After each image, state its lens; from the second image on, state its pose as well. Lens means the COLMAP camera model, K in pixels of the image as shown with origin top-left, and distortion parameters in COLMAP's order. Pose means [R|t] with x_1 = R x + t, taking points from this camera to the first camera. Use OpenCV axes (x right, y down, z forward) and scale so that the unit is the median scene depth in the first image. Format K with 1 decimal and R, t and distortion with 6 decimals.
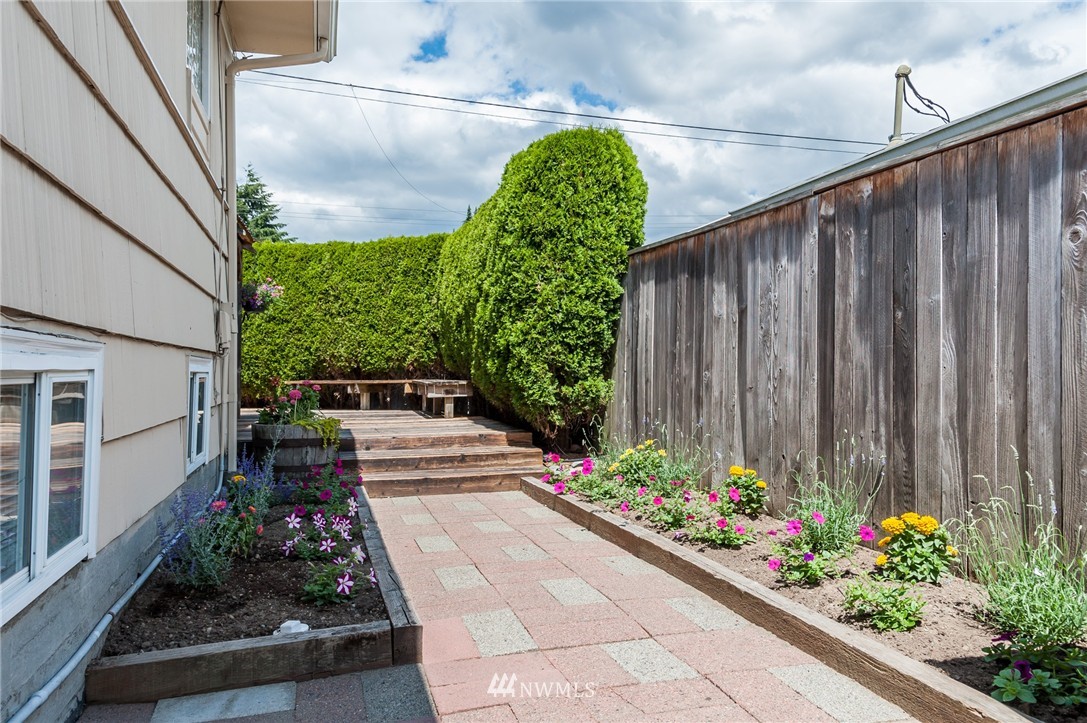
lens RADIAL K [[723.2, 0, 542.6], [0, 723.2, 354.9], [0, 0, 1]] dist [0.001116, -0.000366]
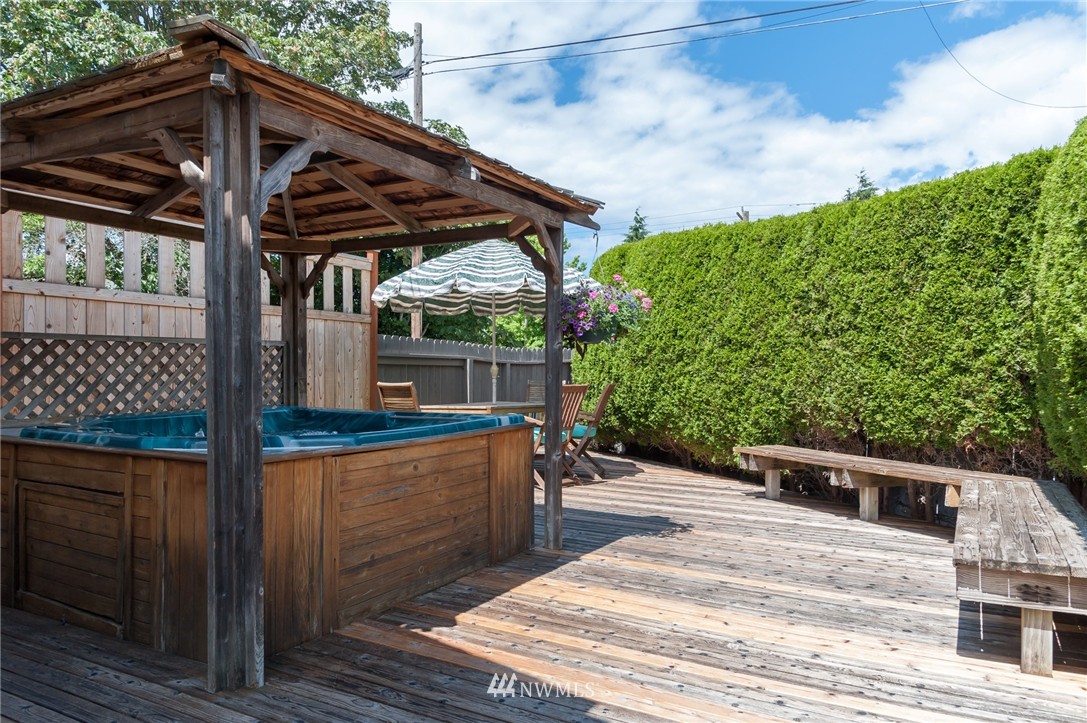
lens RADIAL K [[723.2, 0, 541.0], [0, 723.2, 352.5], [0, 0, 1]] dist [0.001116, -0.000366]
pose [[0.703487, 0.000528, -0.710708, -0.042011], [-0.006074, 0.999968, -0.005269, -0.037952], [0.710682, 0.008023, 0.703468, 0.462281]]
